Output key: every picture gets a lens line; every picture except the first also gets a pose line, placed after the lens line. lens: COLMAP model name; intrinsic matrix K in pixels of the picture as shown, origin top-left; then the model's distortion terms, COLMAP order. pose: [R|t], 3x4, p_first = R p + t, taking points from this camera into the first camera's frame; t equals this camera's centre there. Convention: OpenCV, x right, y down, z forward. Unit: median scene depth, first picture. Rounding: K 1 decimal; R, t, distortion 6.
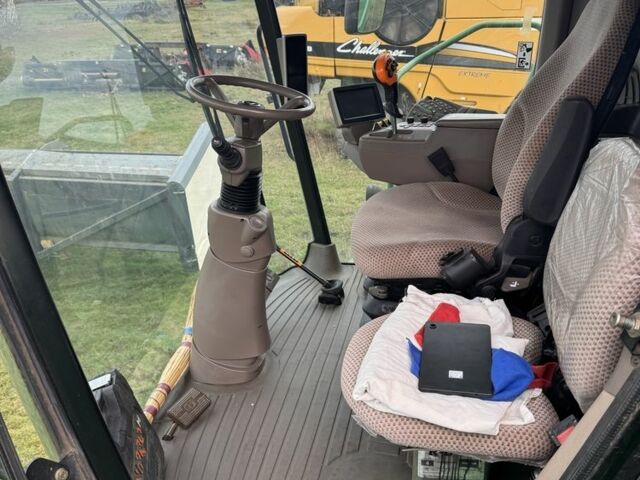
lens RADIAL K [[606.9, 0, 319.0], [0, 606.9, 240.2], [0, 0, 1]] dist [0.099643, 0.000000]
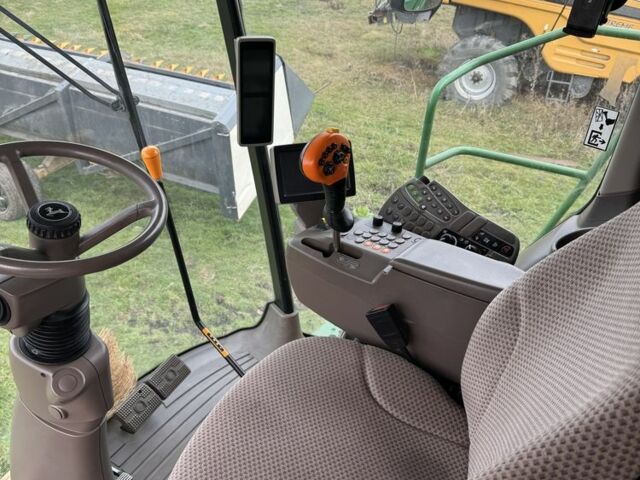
lens RADIAL K [[606.9, 0, 320.3], [0, 606.9, 239.7], [0, 0, 1]] dist [0.099643, 0.000000]
pose [[0.973048, 0.185049, -0.137604, 0.060240], [-0.163294, 0.974252, 0.155461, -0.088247], [0.162828, -0.128801, 0.978211, 0.121453]]
